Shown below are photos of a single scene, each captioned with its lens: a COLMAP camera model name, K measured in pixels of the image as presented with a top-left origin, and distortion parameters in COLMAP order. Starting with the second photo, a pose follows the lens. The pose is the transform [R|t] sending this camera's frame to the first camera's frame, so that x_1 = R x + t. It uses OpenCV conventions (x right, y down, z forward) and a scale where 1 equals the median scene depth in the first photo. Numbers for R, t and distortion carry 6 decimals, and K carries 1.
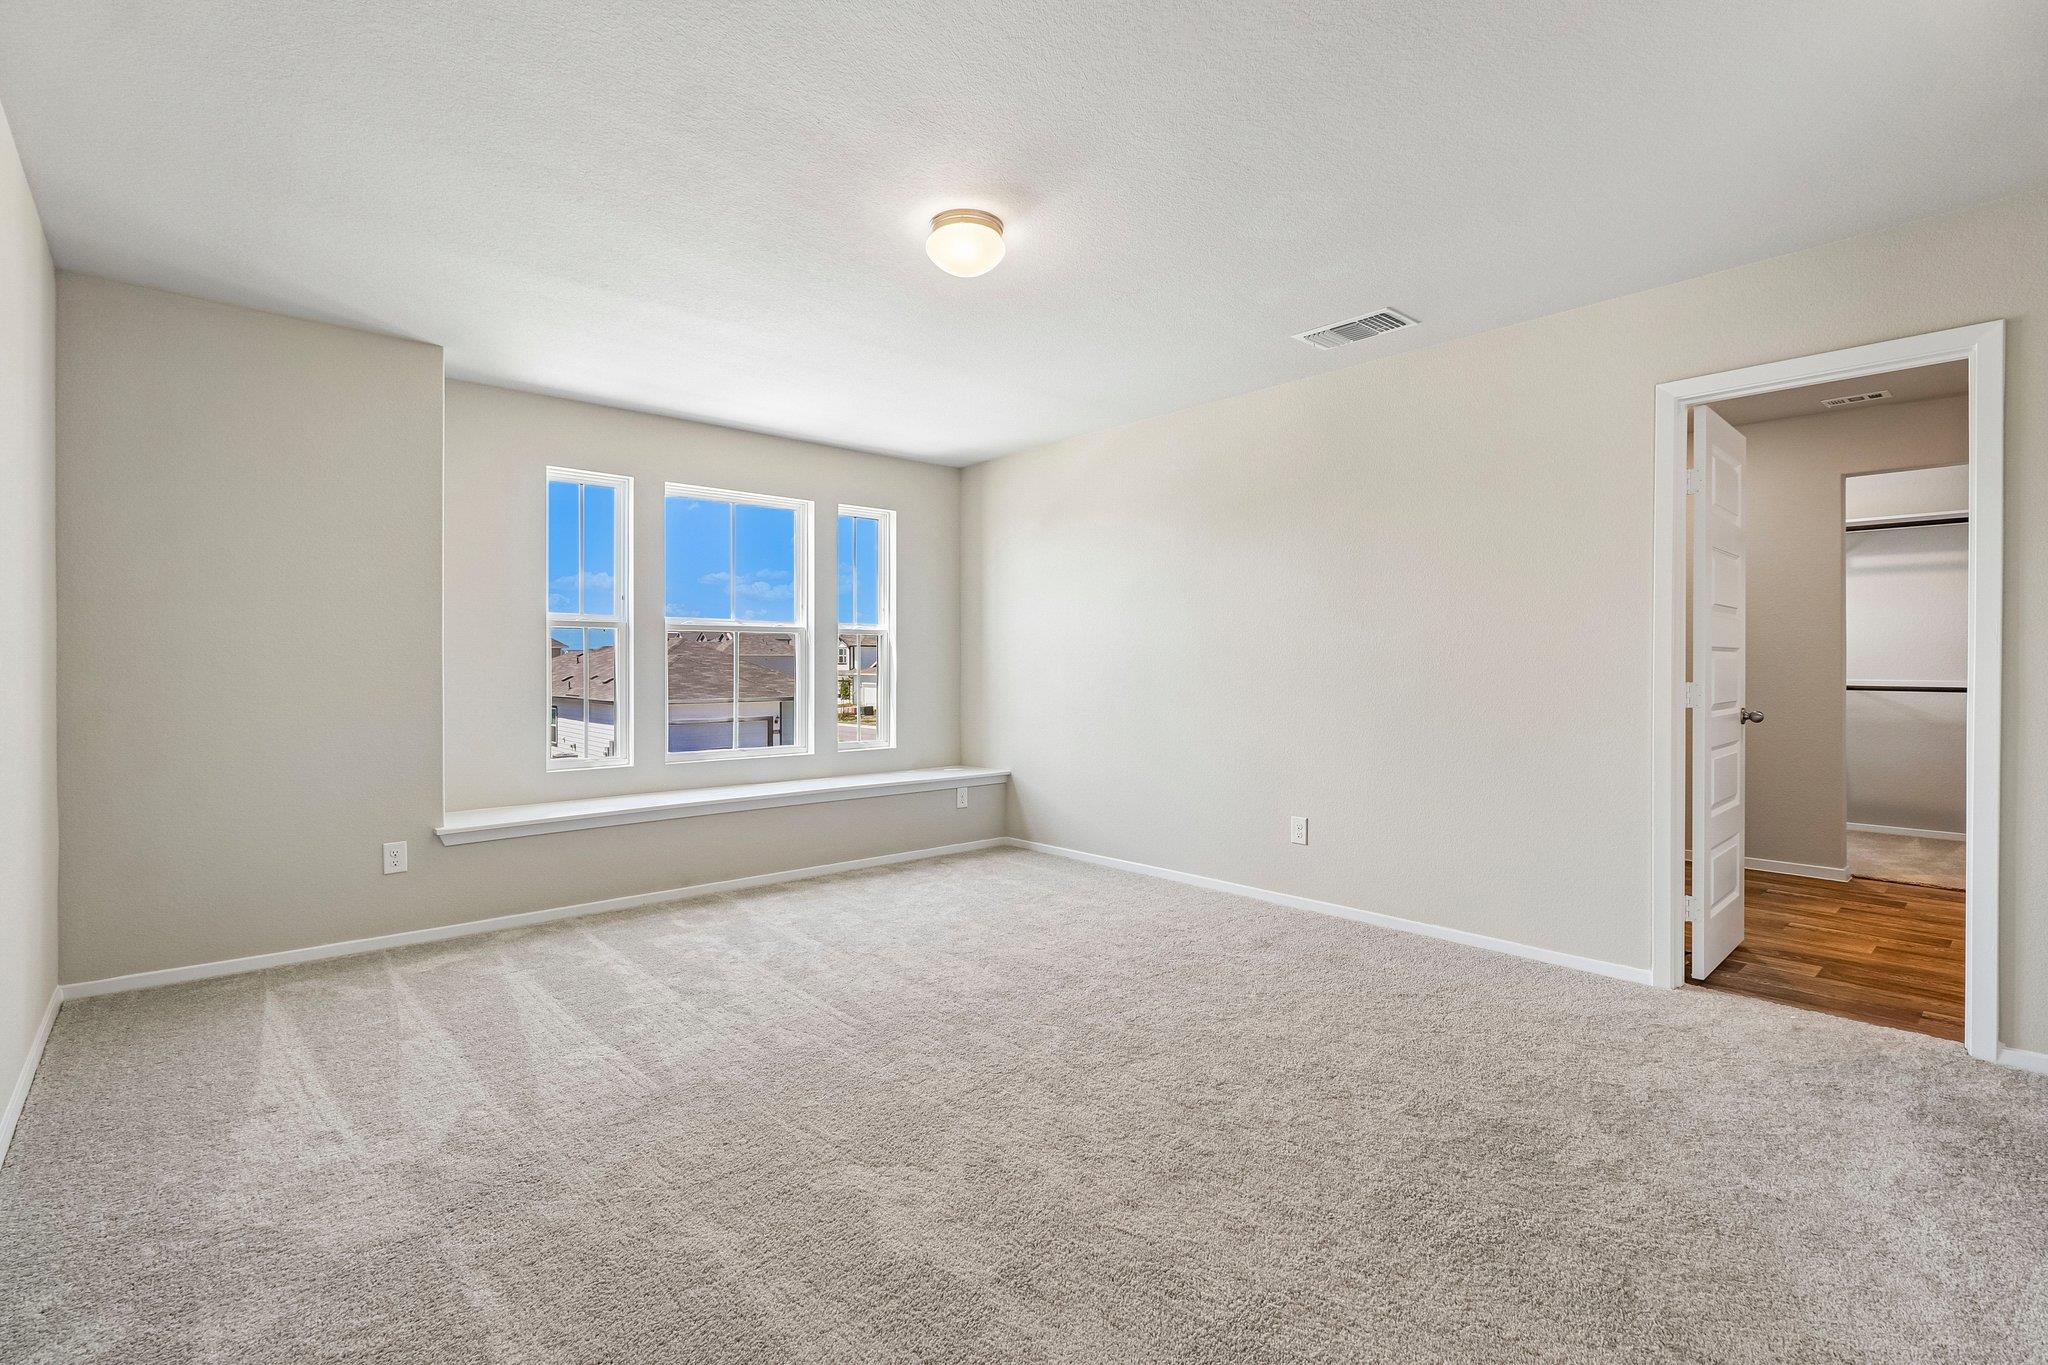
lens RADIAL K [[937.4, 0, 1036.3], [0, 937.4, 668.5], [0, 0, 1]] dist [0.005517, -0.001930]
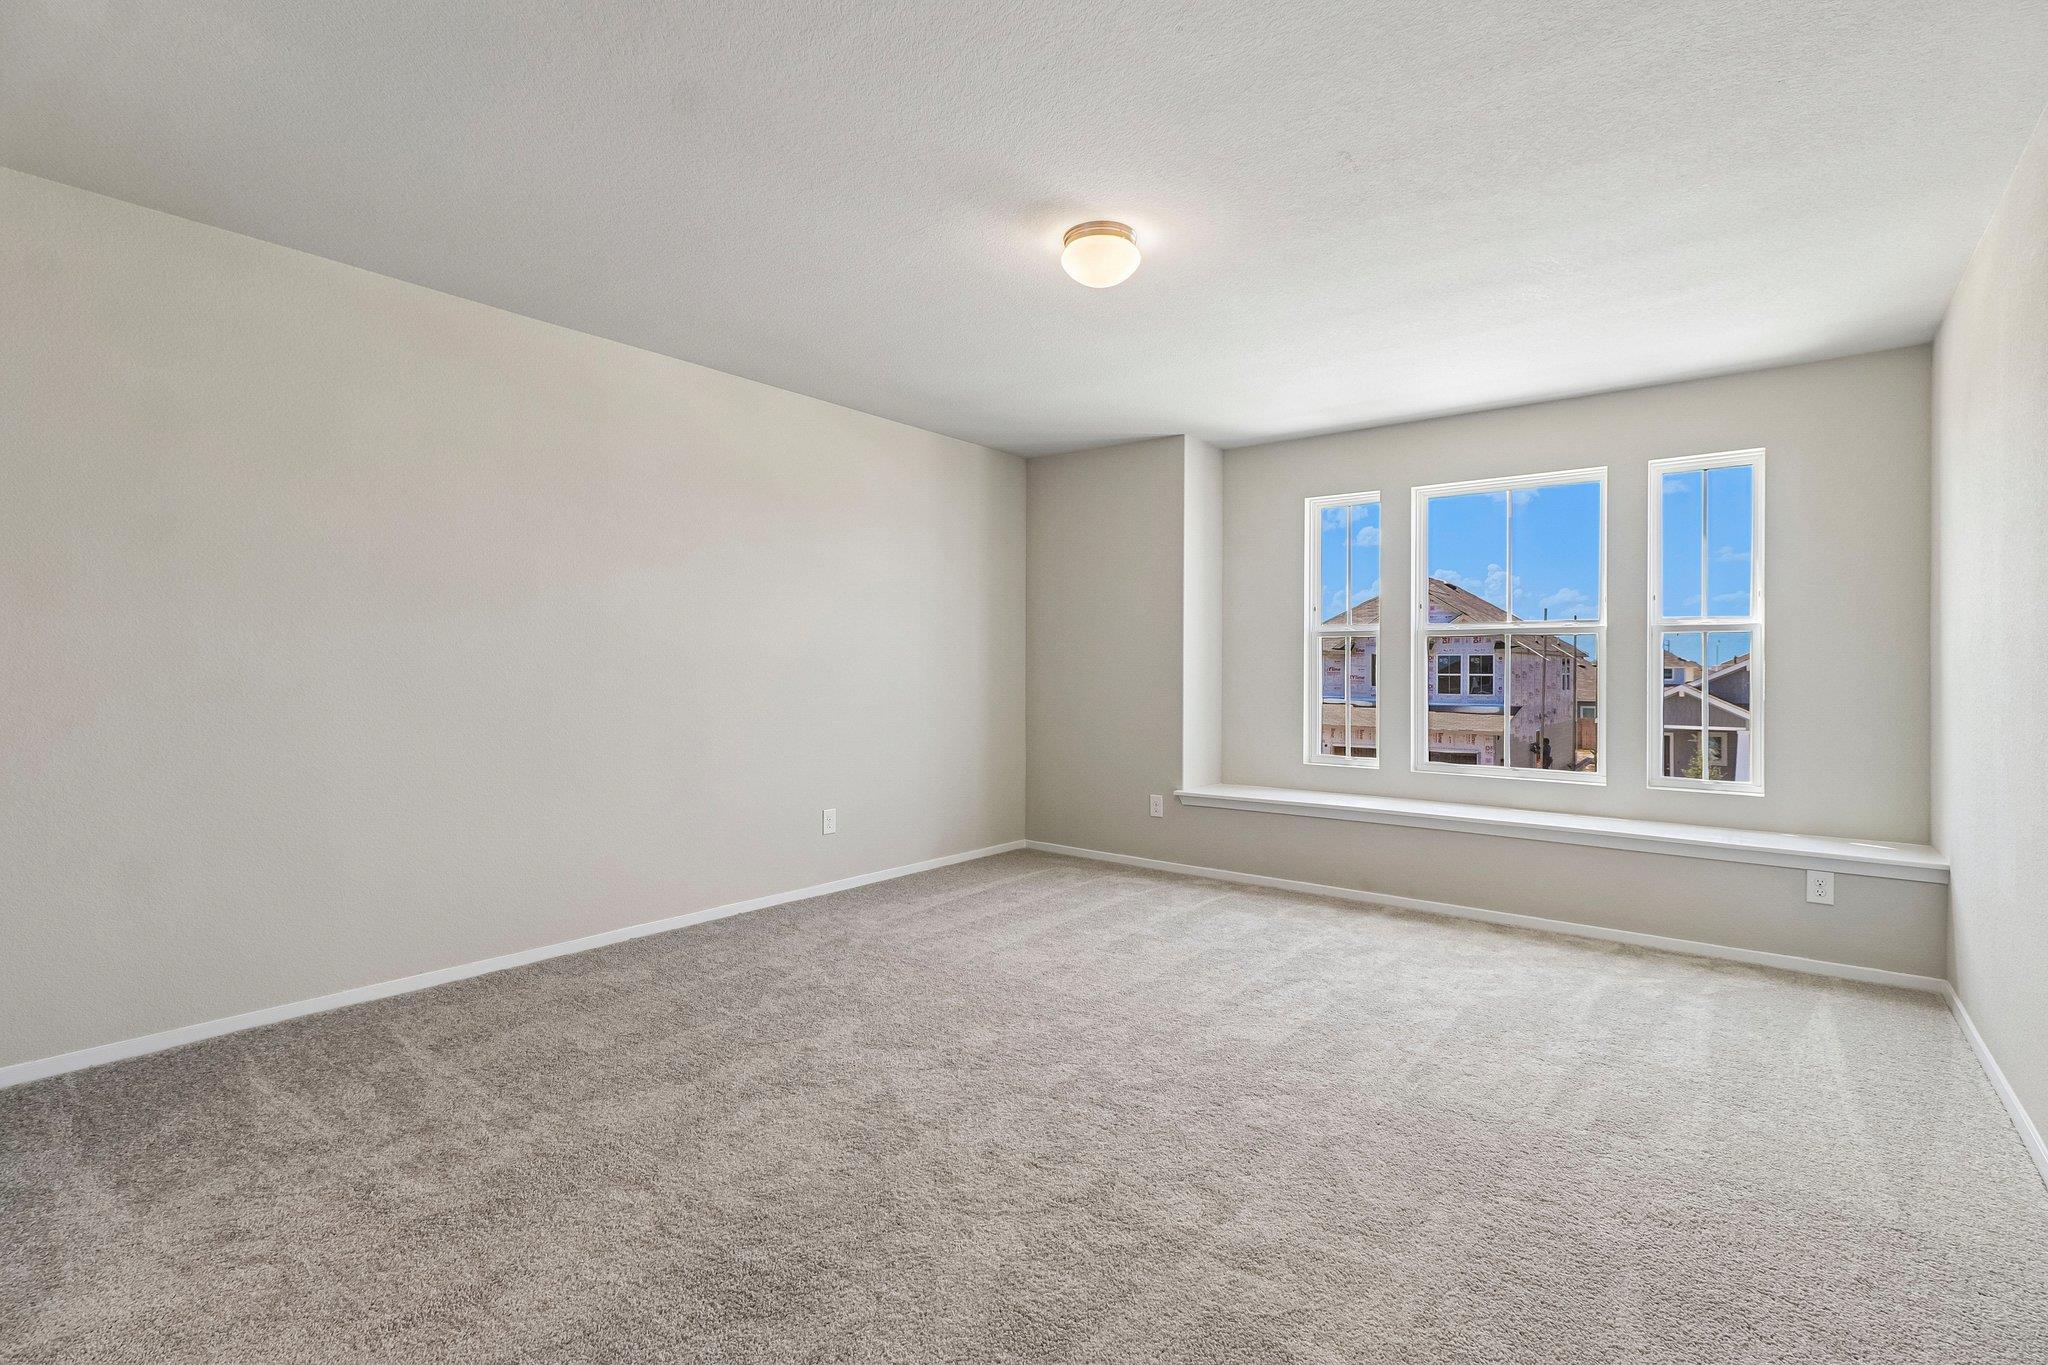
lens RADIAL K [[937.4, 0, 1035.7], [0, 937.4, 682.7], [0, 0, 1]] dist [0.005517, -0.001930]
pose [[0.156925, 0.015221, -0.987493, 0.489789], [-0.006144, 0.999877, 0.014435, -0.005002], [0.987591, 0.003801, 0.156999, 0.414676]]
